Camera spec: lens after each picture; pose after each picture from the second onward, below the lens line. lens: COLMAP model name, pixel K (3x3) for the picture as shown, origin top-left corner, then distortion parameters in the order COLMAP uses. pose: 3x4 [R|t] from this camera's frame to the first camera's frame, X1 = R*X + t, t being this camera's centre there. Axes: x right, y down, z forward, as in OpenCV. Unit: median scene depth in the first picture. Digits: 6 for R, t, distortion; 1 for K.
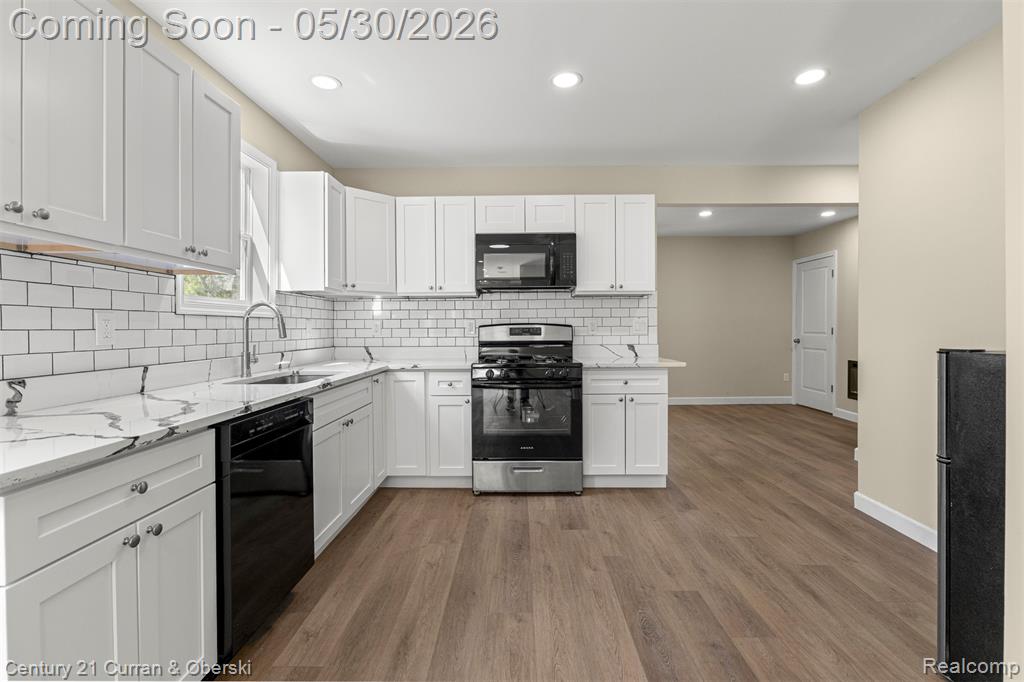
lens RADIAL K [[458.8, 0, 510.8], [0, 458.8, 338.2], [0, 0, 1]] dist [0.005213, 0.000299]
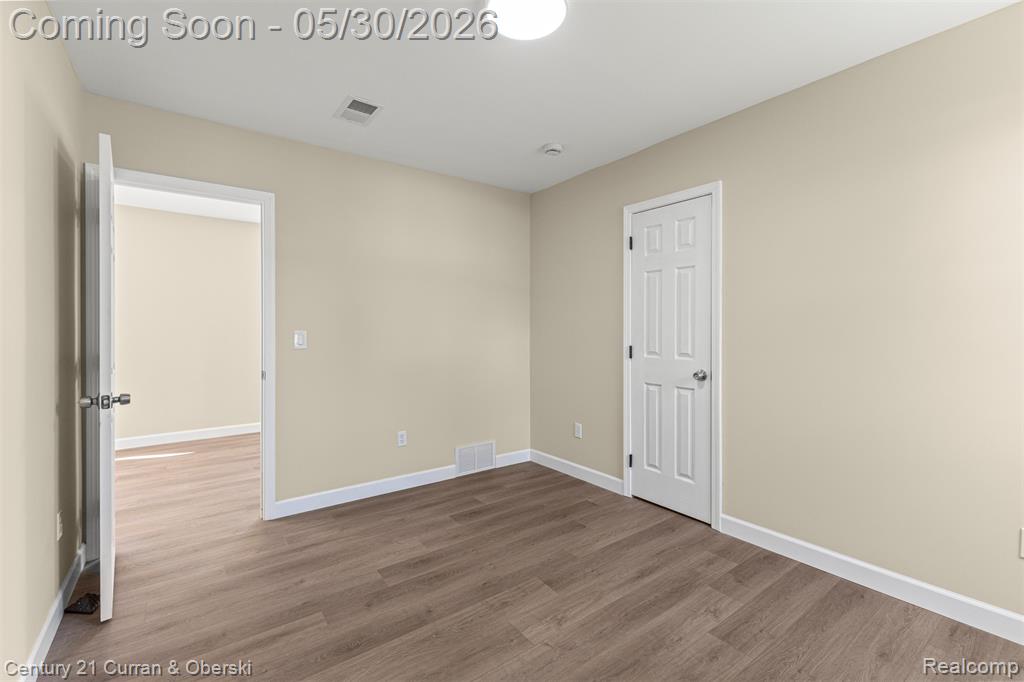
lens RADIAL K [[443.8, 0, 514.4], [0, 443.8, 338.0], [0, 0, 1]] dist [0.006505, -0.001260]
pose [[-0.606349, -0.006922, 0.795168, -0.568081], [0.006250, 0.999890, 0.013470, -0.033333], [-0.795174, 0.013137, -0.606239, 1.152221]]
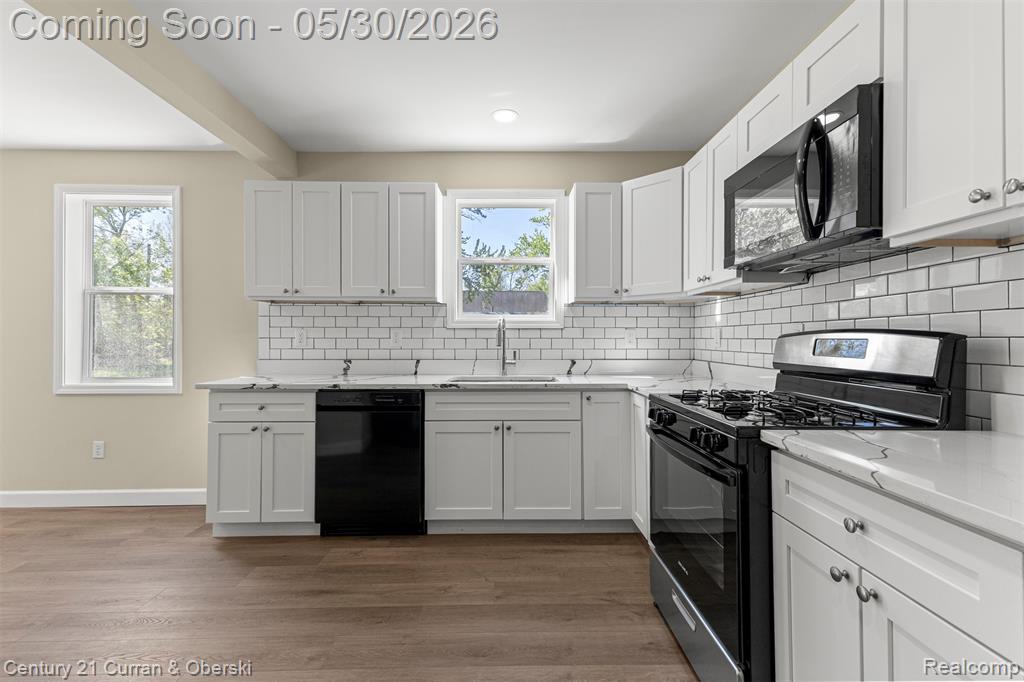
lens RADIAL K [[443.8, 0, 514.4], [0, 443.8, 338.8], [0, 0, 1]] dist [0.006505, -0.001260]
pose [[0.053025, 0.007490, -0.998565, 0.540596], [-0.024608, 0.999678, 0.006192, -0.022337], [0.998290, 0.024244, 0.053193, 0.786157]]
